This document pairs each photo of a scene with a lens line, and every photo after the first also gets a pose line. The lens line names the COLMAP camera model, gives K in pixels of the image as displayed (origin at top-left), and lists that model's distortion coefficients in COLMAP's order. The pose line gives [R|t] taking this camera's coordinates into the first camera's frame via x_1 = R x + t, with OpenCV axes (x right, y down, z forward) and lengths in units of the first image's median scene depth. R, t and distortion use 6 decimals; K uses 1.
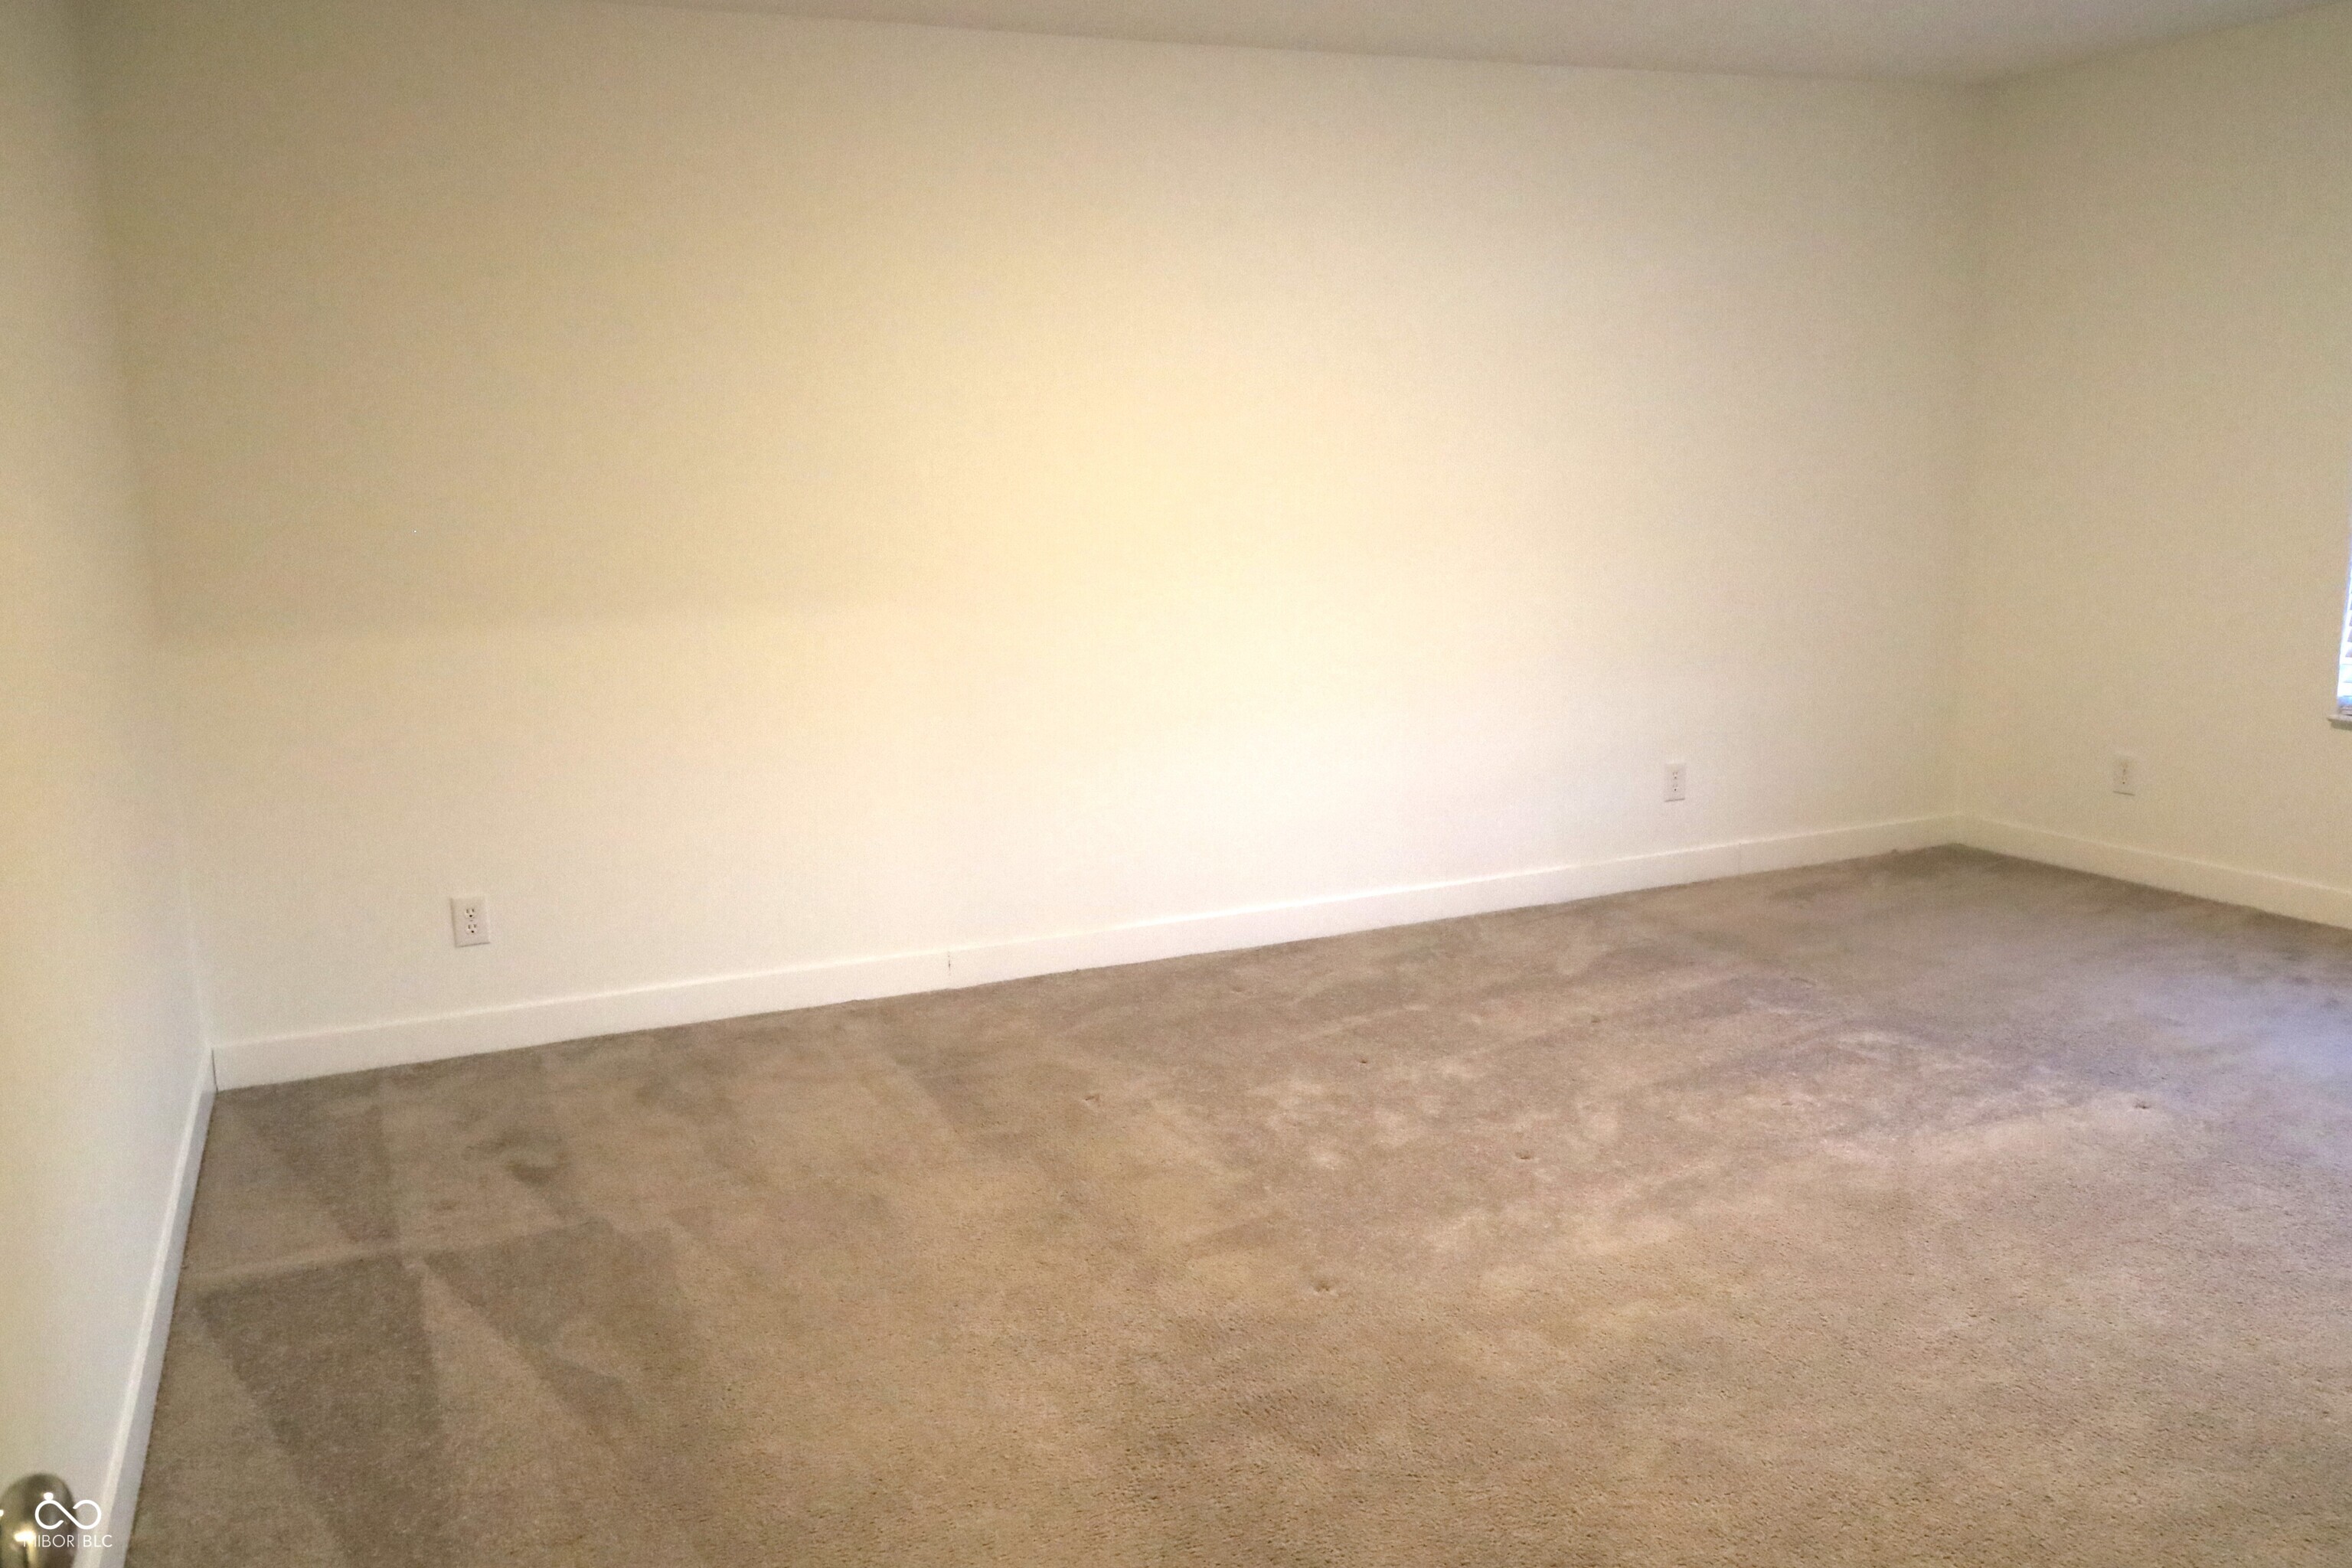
lens RADIAL K [[1901.5, 0, 1176.0], [0, 1901.5, 784.0], [0, 0, 1]] dist [0.000135, -0.005811]
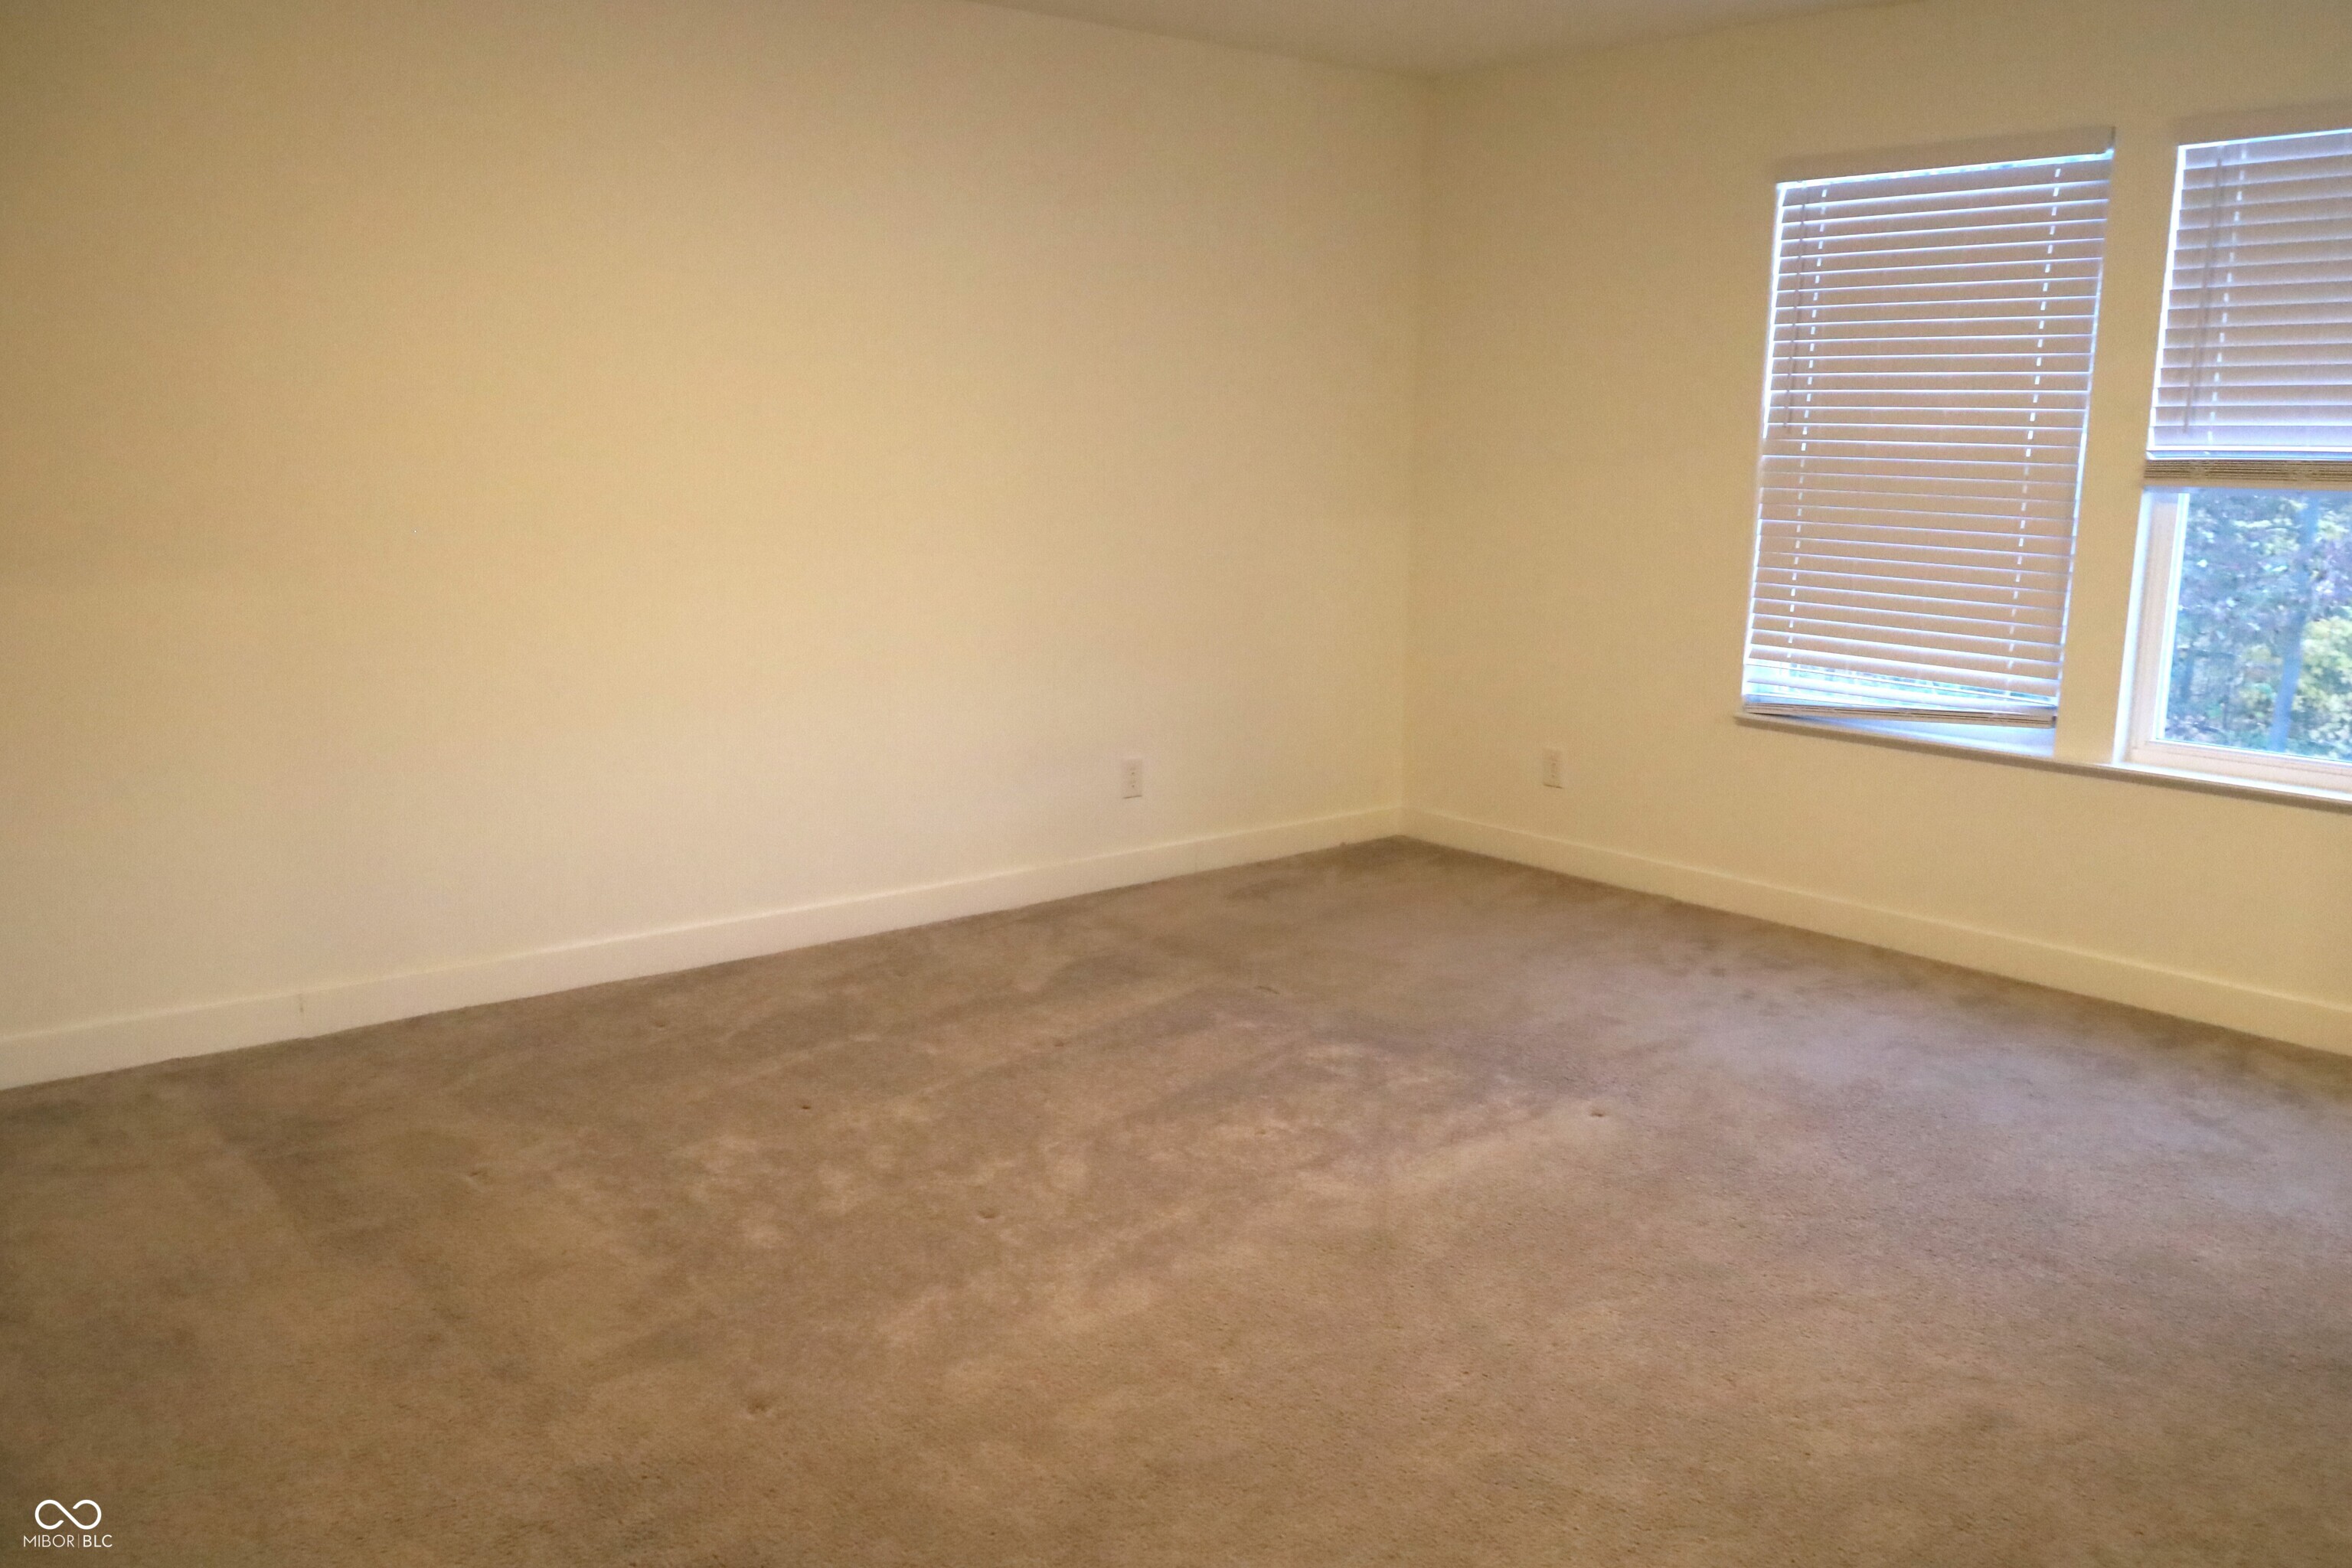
lens RADIAL K [[1901.5, 0, 1176.0], [0, 1901.5, 784.0], [0, 0, 1]] dist [0.000135, -0.005811]
pose [[0.957931, -0.005772, 0.286942, 0.011363], [0.001398, 0.999880, 0.015444, -0.019228], [-0.286997, -0.014393, 0.957823, 0.110726]]
